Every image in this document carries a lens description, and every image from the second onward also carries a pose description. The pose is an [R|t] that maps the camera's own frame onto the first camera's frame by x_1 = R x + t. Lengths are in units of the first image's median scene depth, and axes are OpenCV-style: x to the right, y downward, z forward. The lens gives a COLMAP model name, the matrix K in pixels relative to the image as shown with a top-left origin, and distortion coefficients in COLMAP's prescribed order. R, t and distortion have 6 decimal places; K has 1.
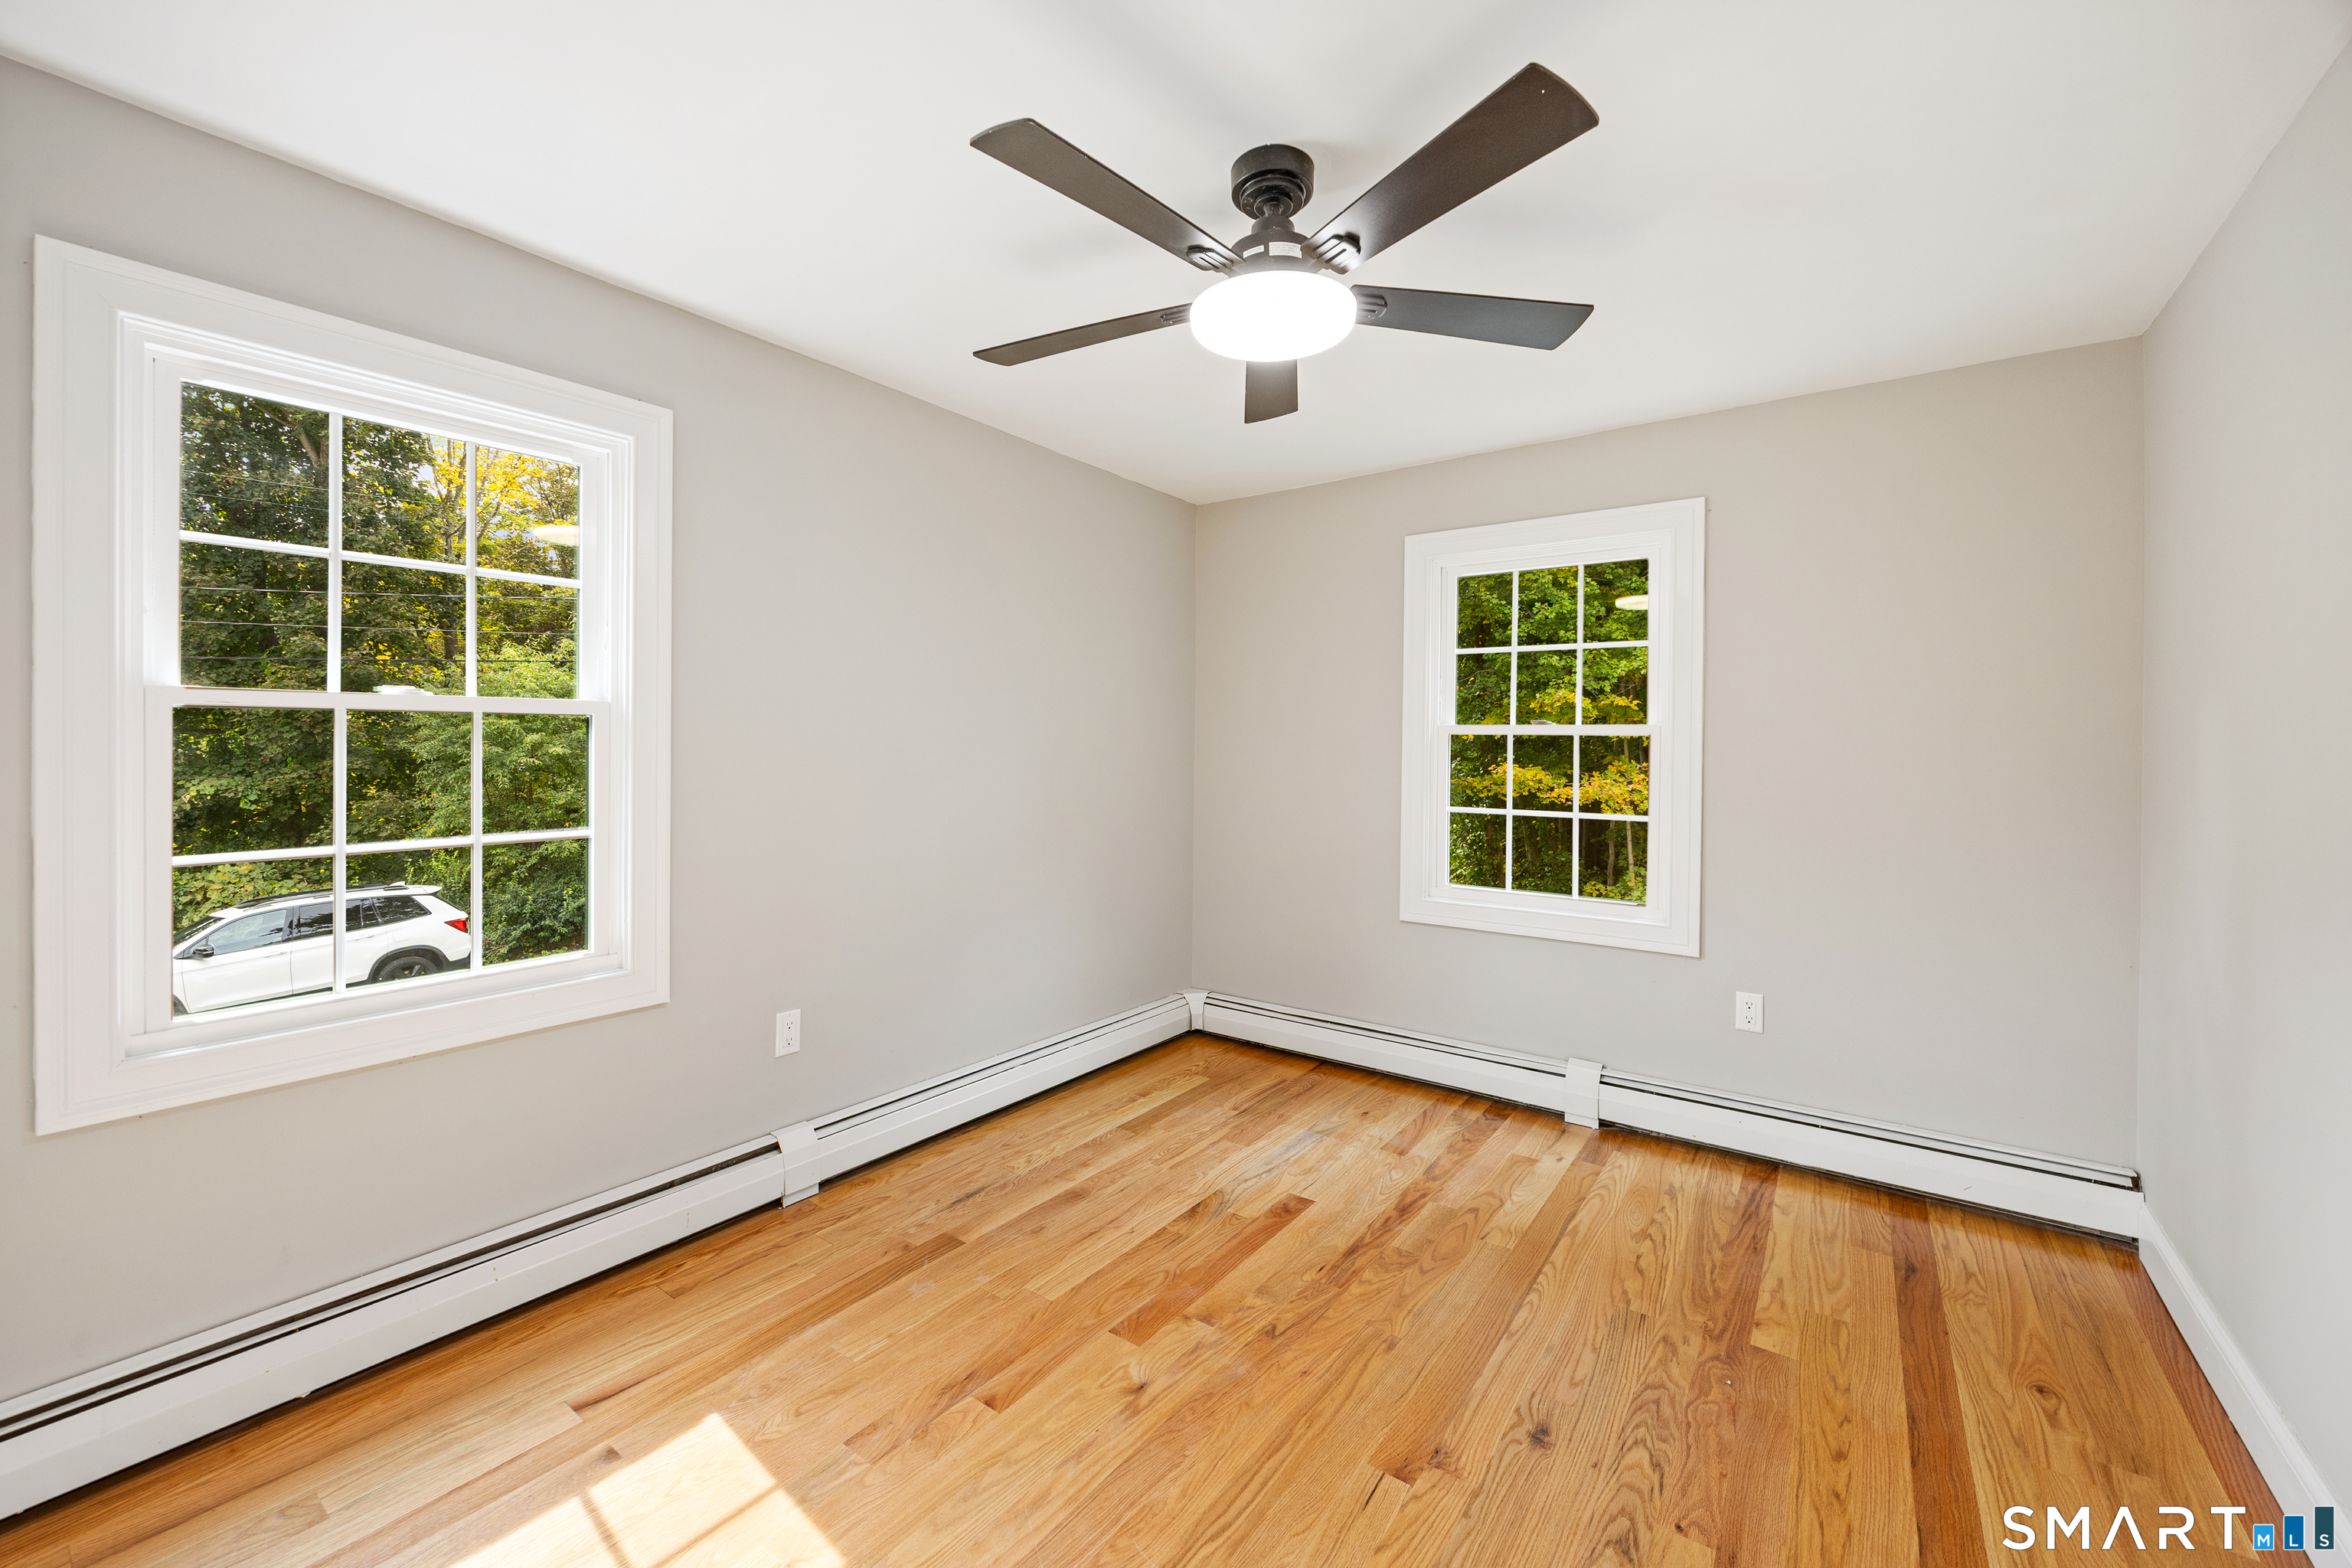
lens RADIAL K [[934.4, 0, 1185.6], [0, 934.4, 745.0], [0, 0, 1]] dist [-0.002009, -0.000181]
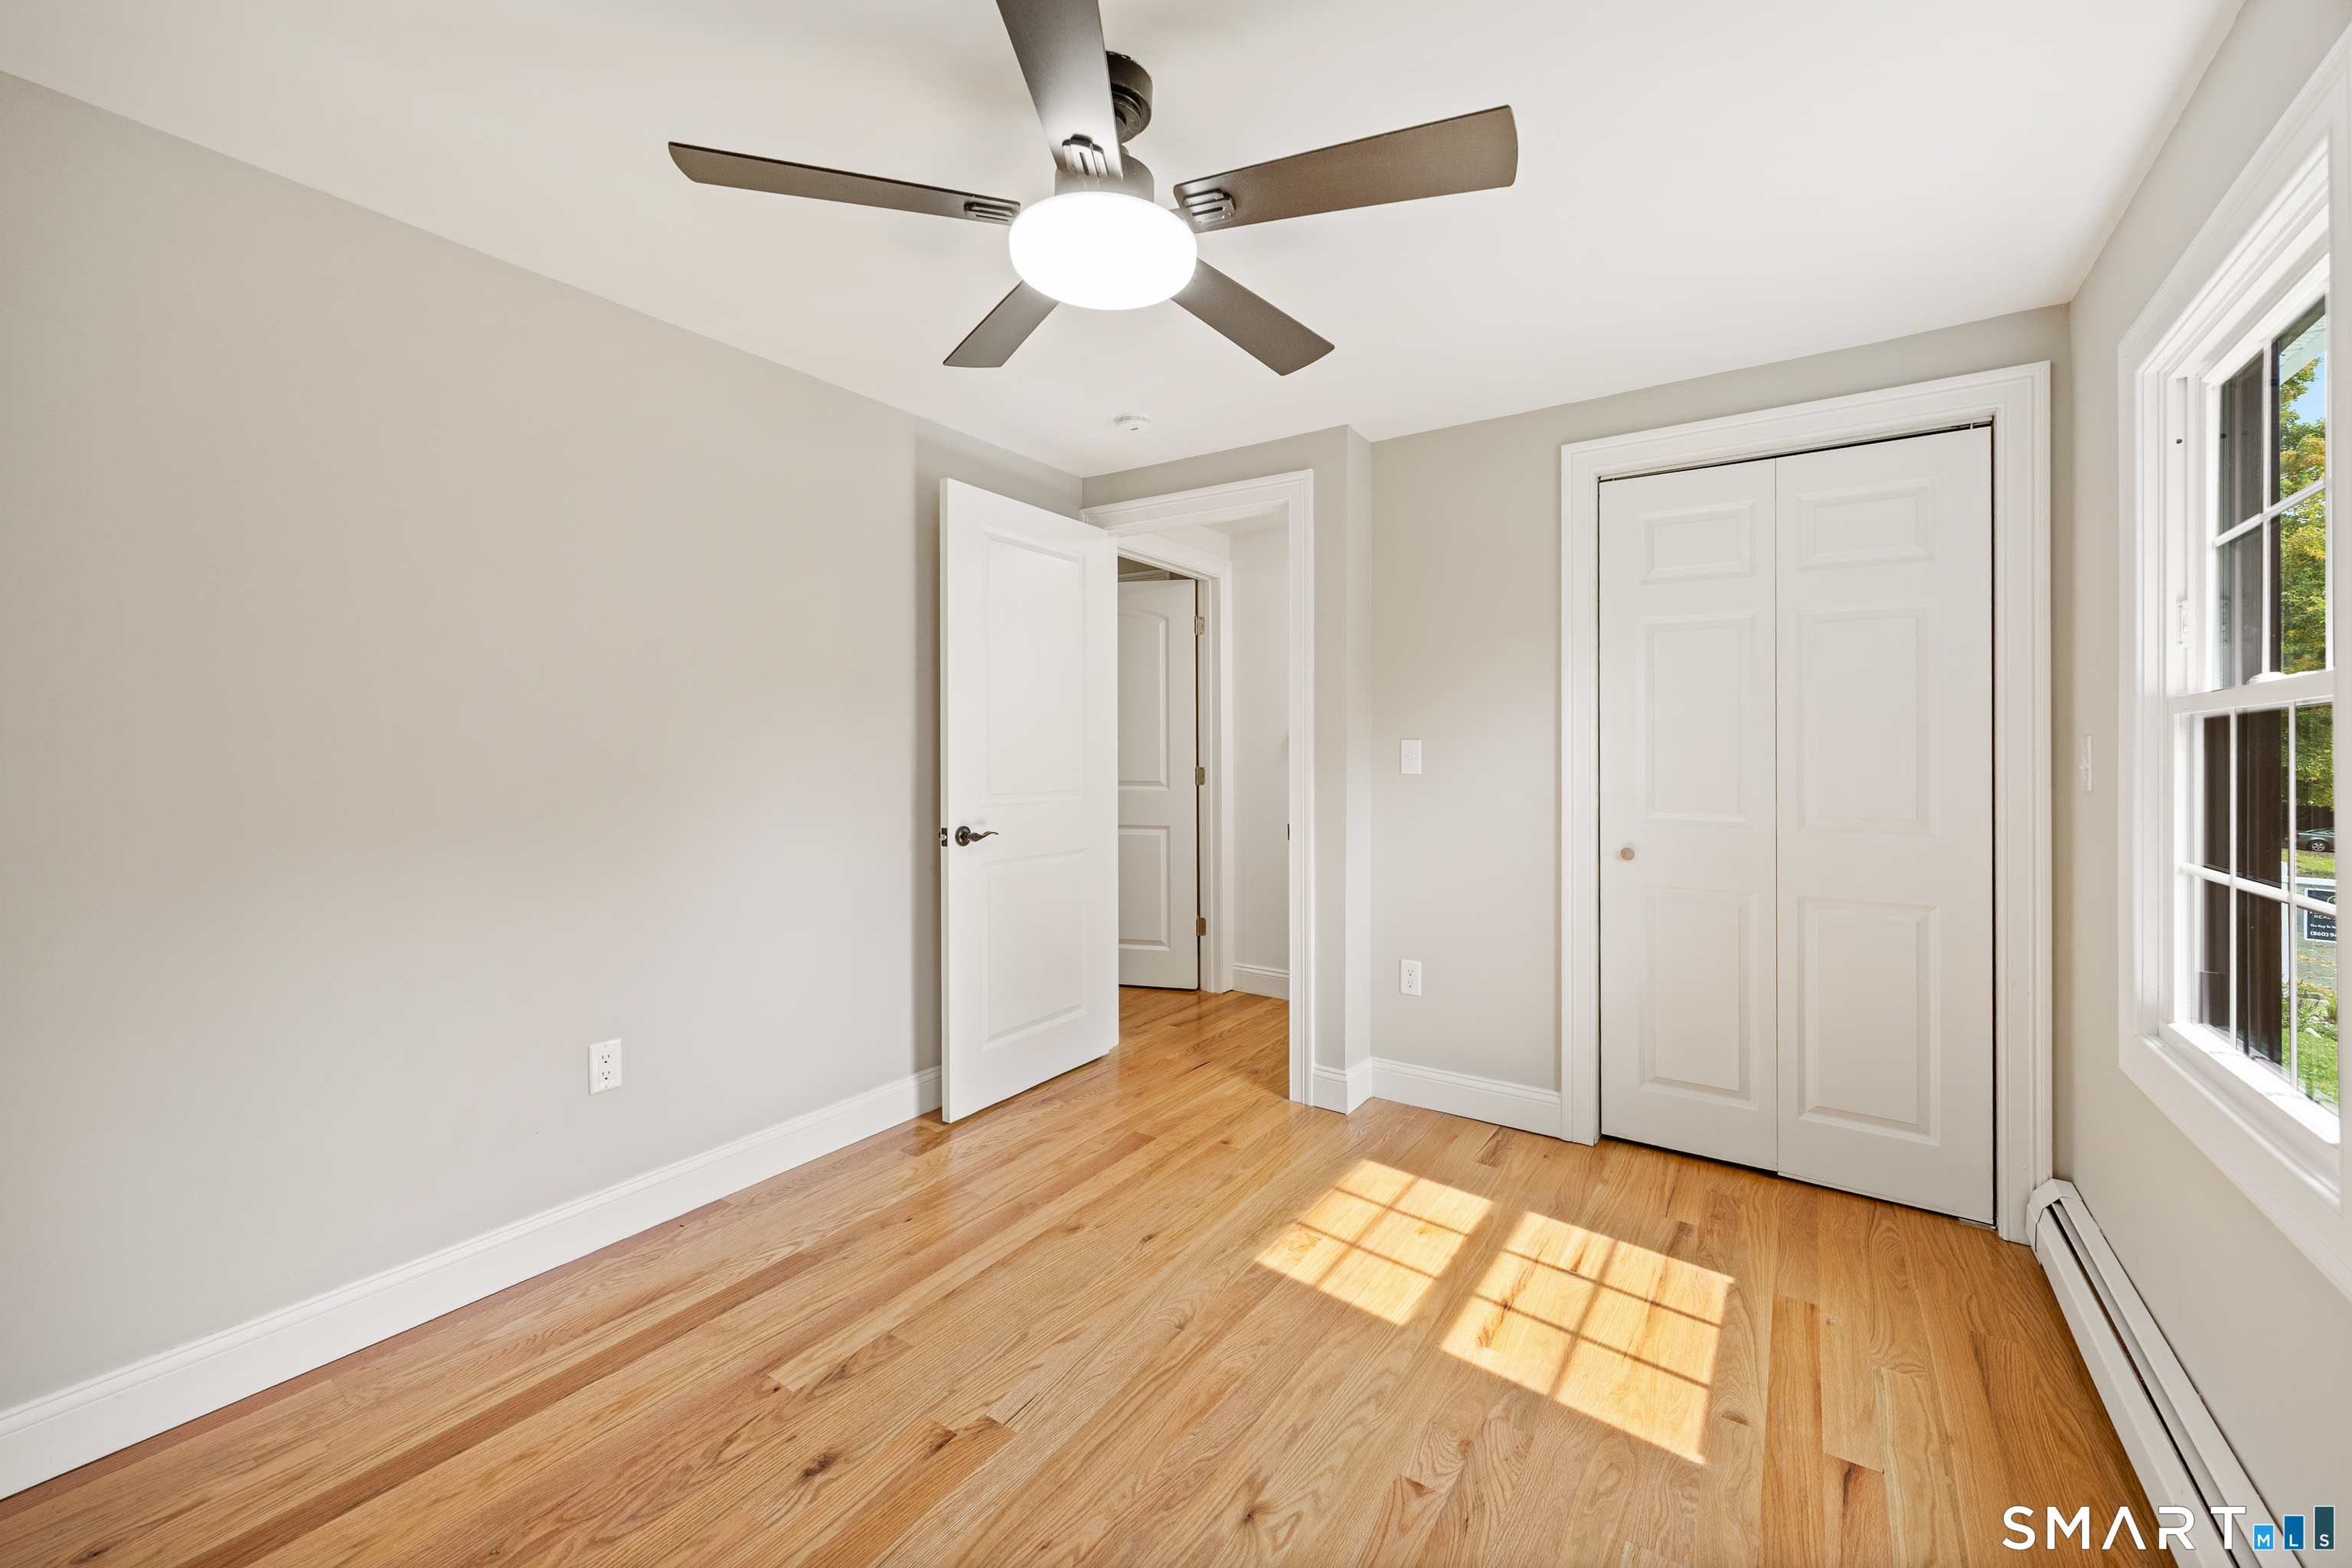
lens RADIAL K [[934.4, 0, 1185.6], [0, 934.4, 745.0], [0, 0, 1]] dist [-0.002009, -0.000181]
pose [[-0.999489, -0.006706, -0.031259, 0.042137], [-0.006514, 0.999959, -0.006230, 0.014048], [0.031300, -0.006023, -0.999492, 1.972563]]
